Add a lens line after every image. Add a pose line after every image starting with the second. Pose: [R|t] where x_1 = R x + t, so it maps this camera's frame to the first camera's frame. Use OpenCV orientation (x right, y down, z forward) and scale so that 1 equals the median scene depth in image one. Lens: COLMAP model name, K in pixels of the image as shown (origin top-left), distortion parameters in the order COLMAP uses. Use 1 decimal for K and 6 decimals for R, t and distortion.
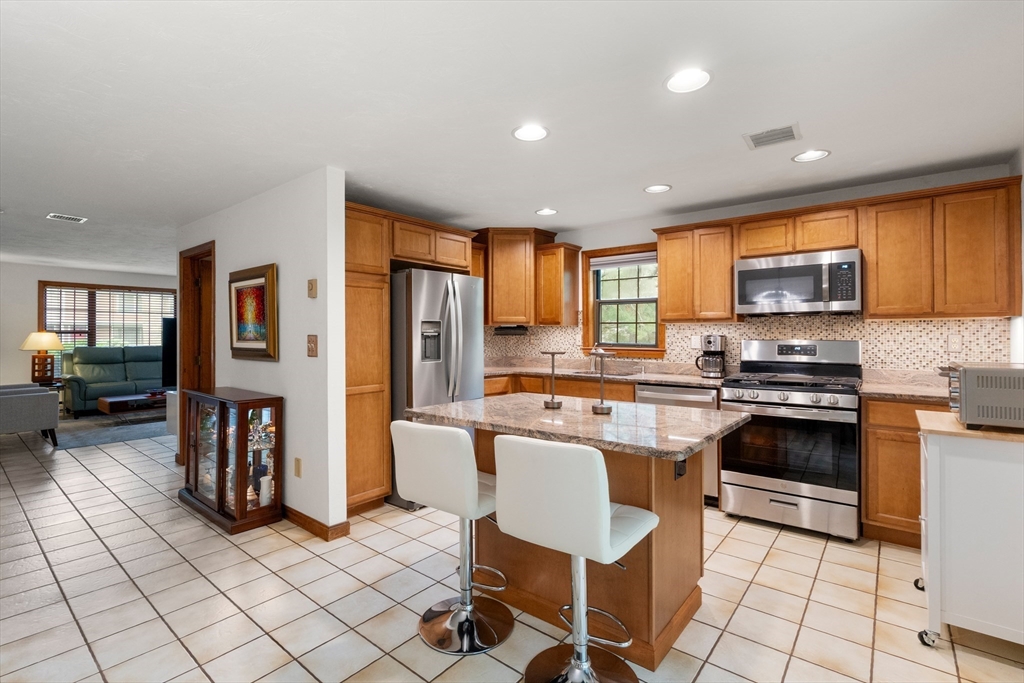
lens RADIAL K [[467.6, 0, 505.8], [0, 467.6, 333.6], [0, 0, 1]] dist [-0.002561, -0.001278]
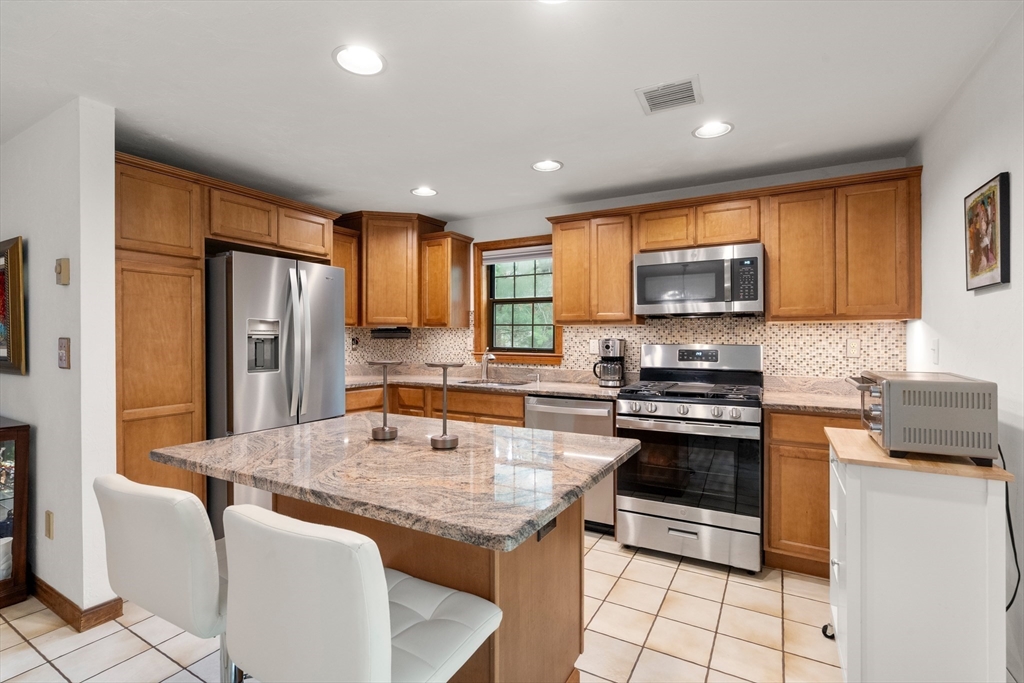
lens RADIAL K [[467.6, 0, 507.9], [0, 467.6, 337.5], [0, 0, 1]] dist [-0.002561, -0.001278]
pose [[0.986360, 0.001823, 0.164593, 0.115707], [-0.001966, 0.999998, 0.000706, 0.000381], [-0.164592, -0.001020, 0.986361, 0.175273]]
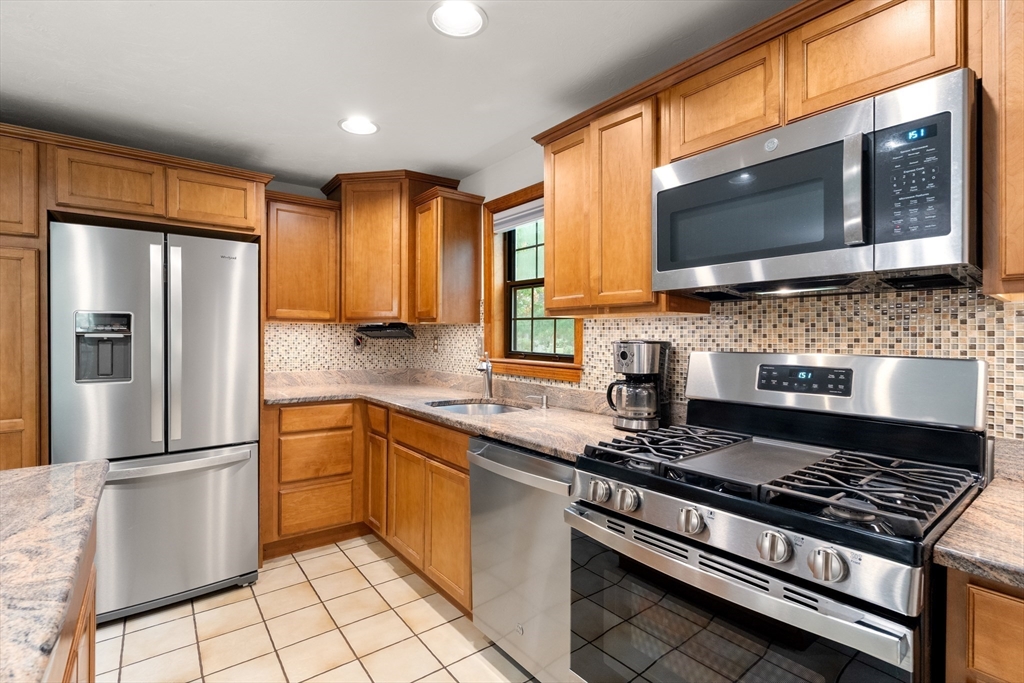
lens RADIAL K [[467.6, 0, 513.2], [0, 467.6, 339.1], [0, 0, 1]] dist [-0.002561, -0.001278]
pose [[0.973617, 0.005350, -0.228127, 0.484899], [-0.003717, 0.999964, 0.007586, -0.001508], [0.228159, -0.006538, 0.973602, 0.568278]]
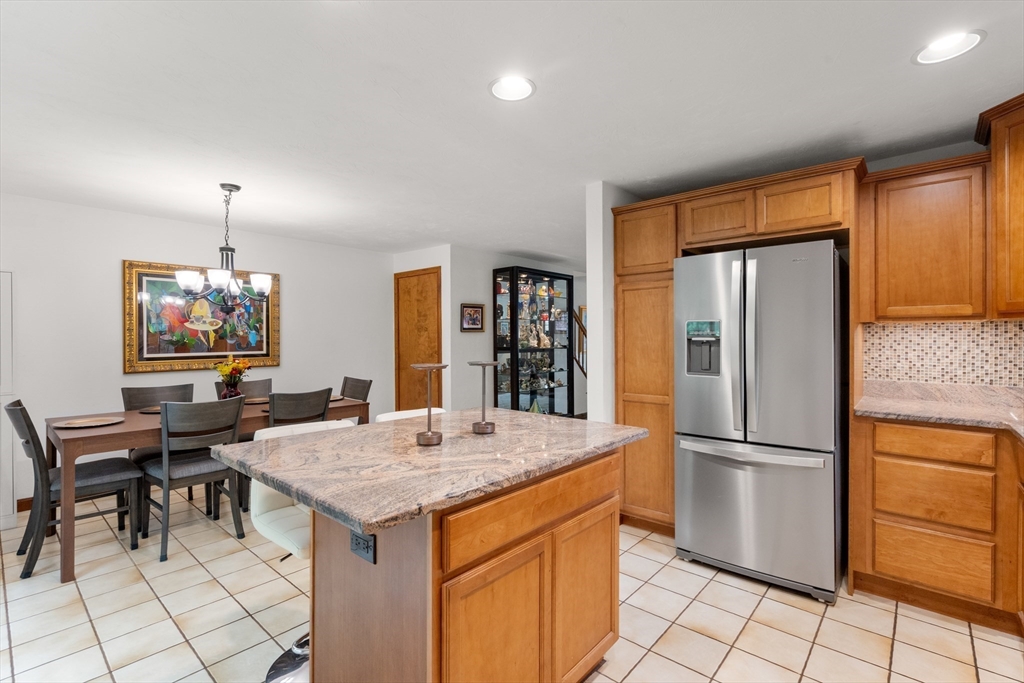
lens RADIAL K [[467.6, 0, 510.6], [0, 467.6, 337.7], [0, 0, 1]] dist [-0.002561, -0.001278]
pose [[-0.035278, 0.000600, -0.999377, 0.619493], [0.005475, 0.999985, 0.000407, -0.003743], [0.999363, -0.005457, -0.035281, 0.741115]]
